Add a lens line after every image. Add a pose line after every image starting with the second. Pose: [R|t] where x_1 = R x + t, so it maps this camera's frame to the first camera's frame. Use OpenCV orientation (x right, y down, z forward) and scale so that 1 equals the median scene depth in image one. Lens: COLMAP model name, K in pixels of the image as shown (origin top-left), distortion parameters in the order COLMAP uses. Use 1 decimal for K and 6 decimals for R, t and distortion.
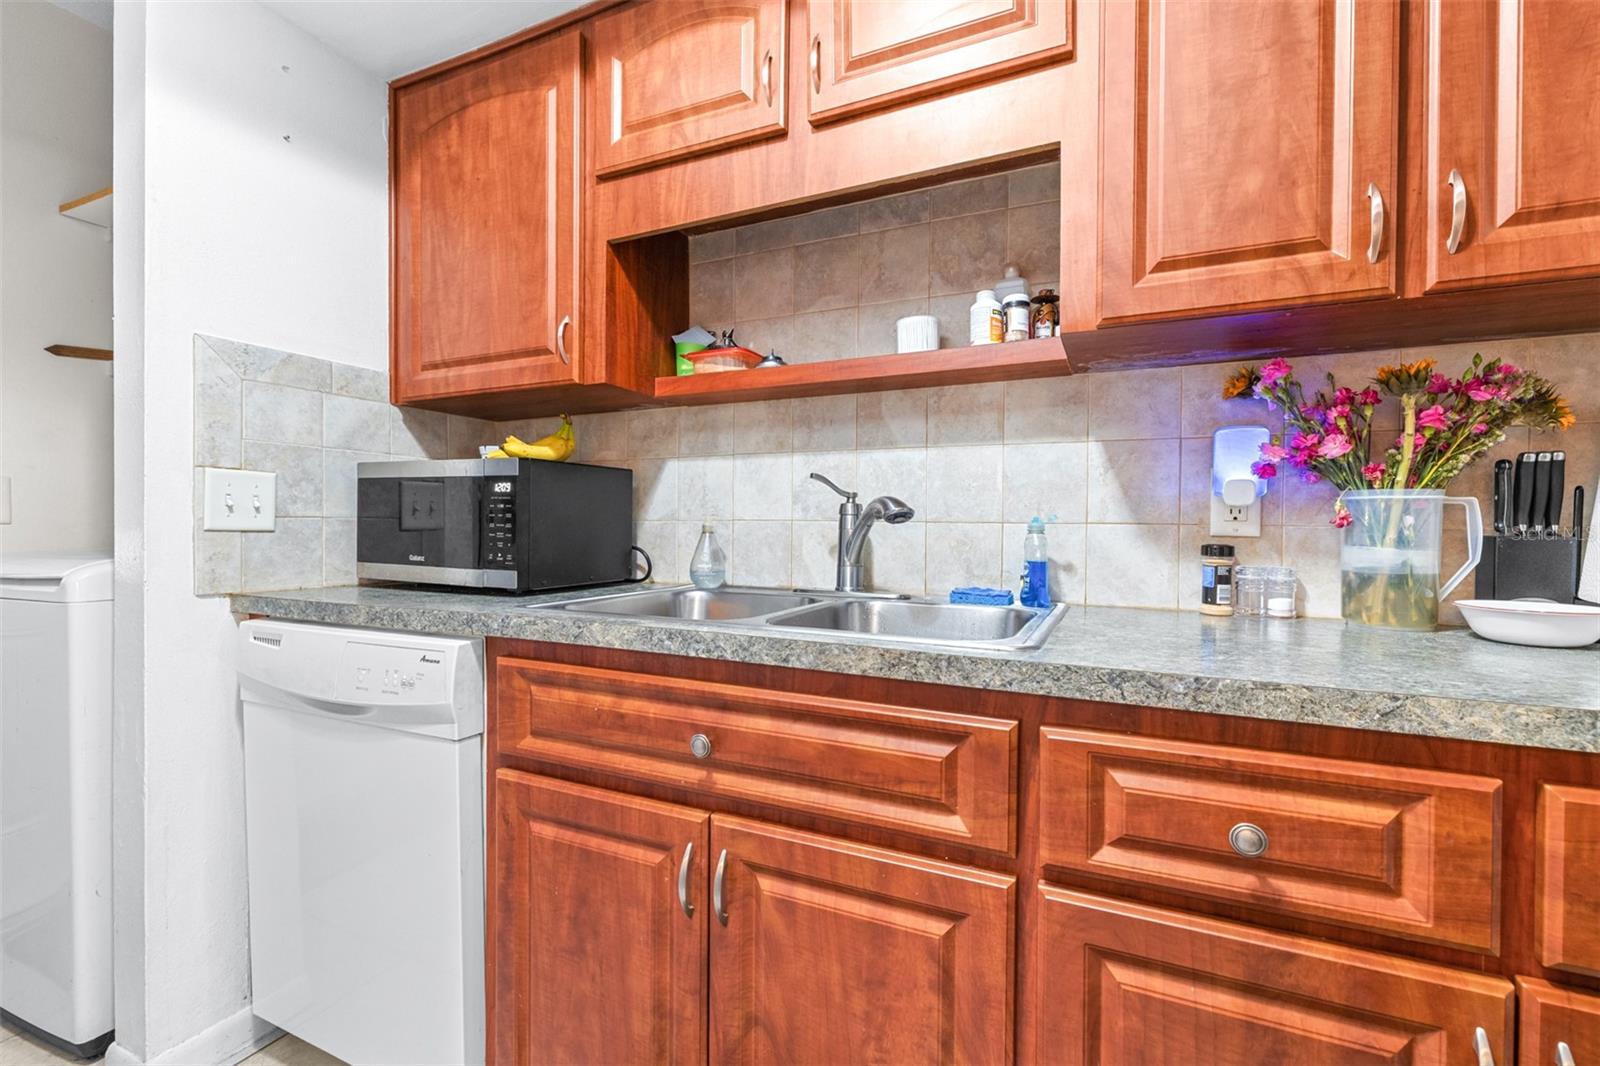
lens RADIAL K [[680.7, 0, 773.0], [0, 680.7, 530.1], [0, 0, 1]] dist [-0.002084, -0.001018]
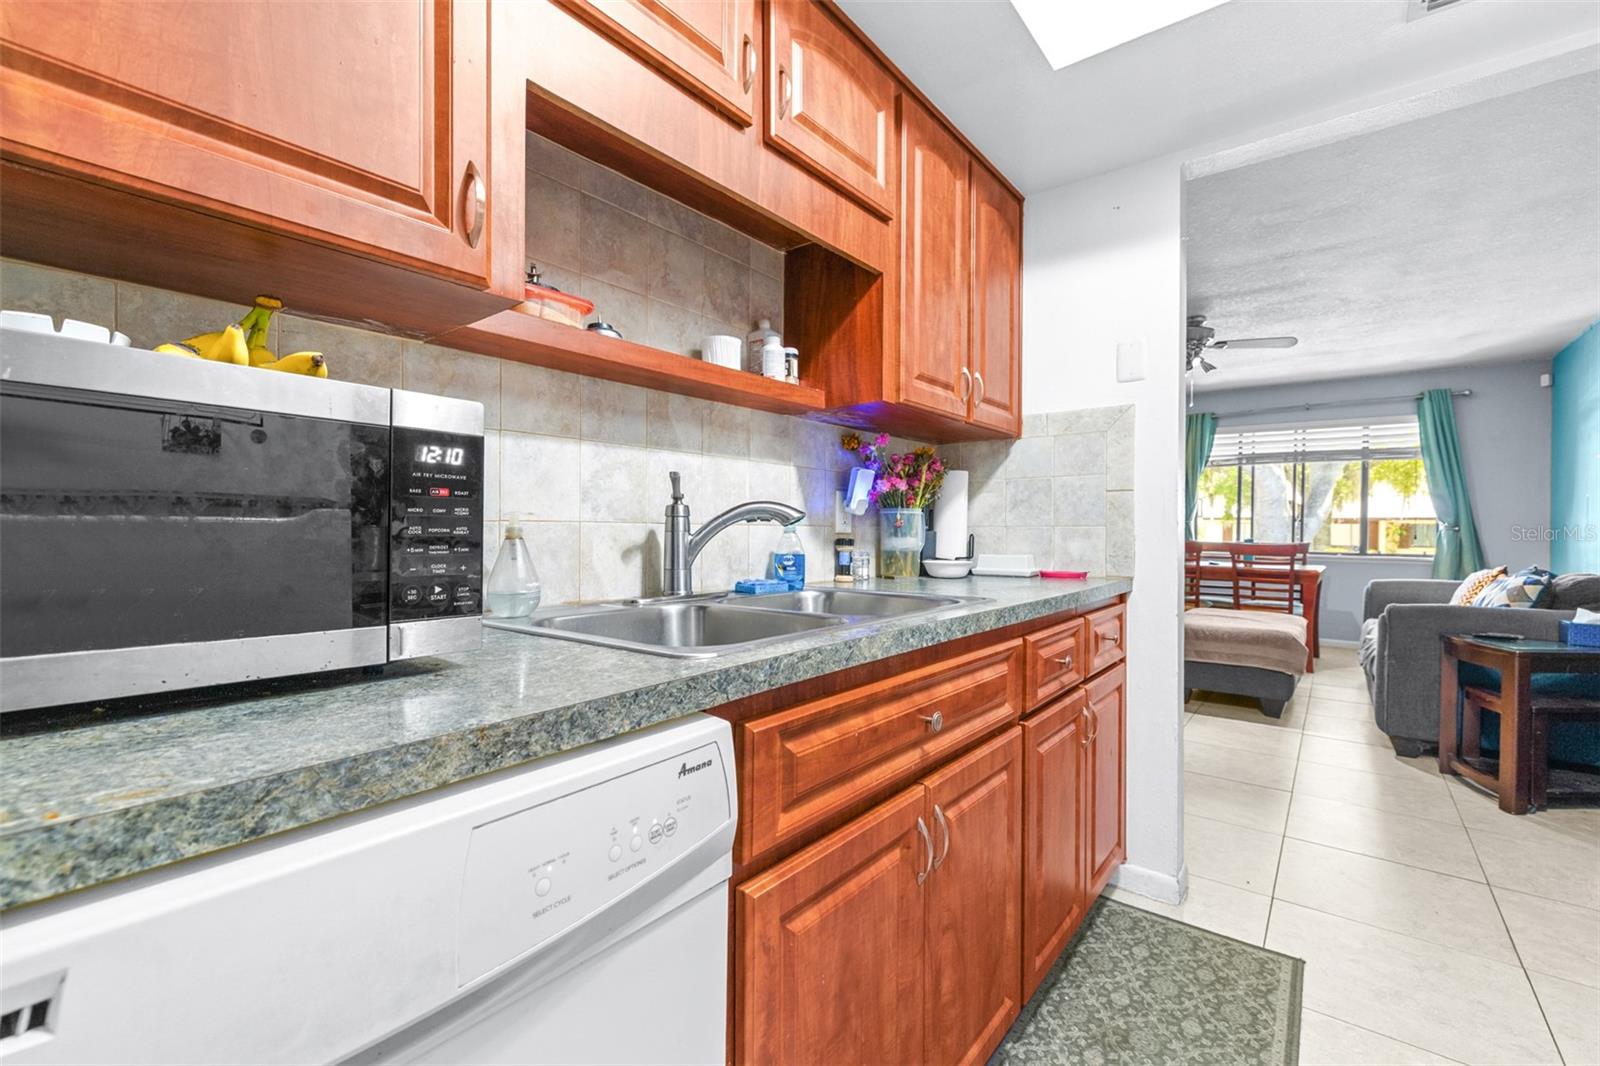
lens RADIAL K [[680.7, 0, 825.1], [0, 680.7, 528.7], [0, 0, 1]] dist [-0.002084, -0.001018]
pose [[0.219115, -0.005867, 0.975681, -0.822640], [0.004763, 0.999976, 0.004943, -0.009553], [-0.975687, 0.003564, 0.219138, 0.606873]]
